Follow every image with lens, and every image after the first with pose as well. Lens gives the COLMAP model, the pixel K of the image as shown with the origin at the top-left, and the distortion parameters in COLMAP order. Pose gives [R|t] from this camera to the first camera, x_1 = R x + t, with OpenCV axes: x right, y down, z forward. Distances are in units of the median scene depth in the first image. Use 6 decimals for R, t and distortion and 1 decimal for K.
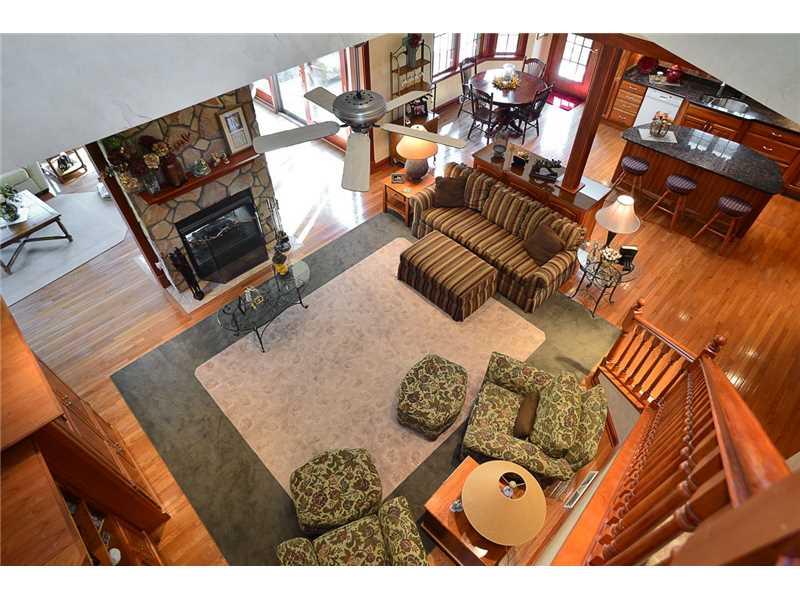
lens RADIAL K [[468.4, 0, 400.0], [0, 468.4, 300.0], [0, 0, 1]] dist [0.000335, -0.000310]
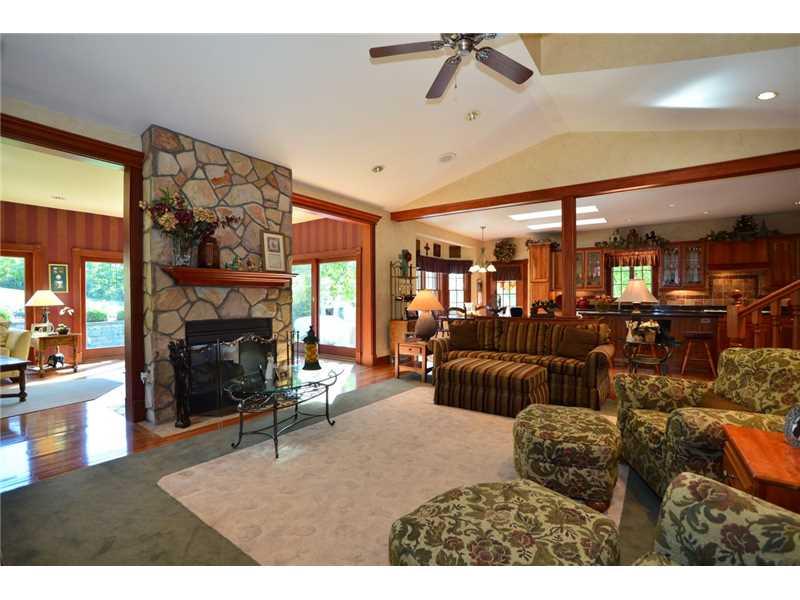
lens RADIAL K [[371.8, 0, 400.0], [0, 371.8, 300.0], [0, 0, 1]] dist [-0.027809, 0.000790]
pose [[0.985364, -0.009198, 0.170214, -0.212858], [0.132057, 0.672597, -0.728131, 0.363804], [-0.107788, 0.739952, 0.663967, 0.490433]]
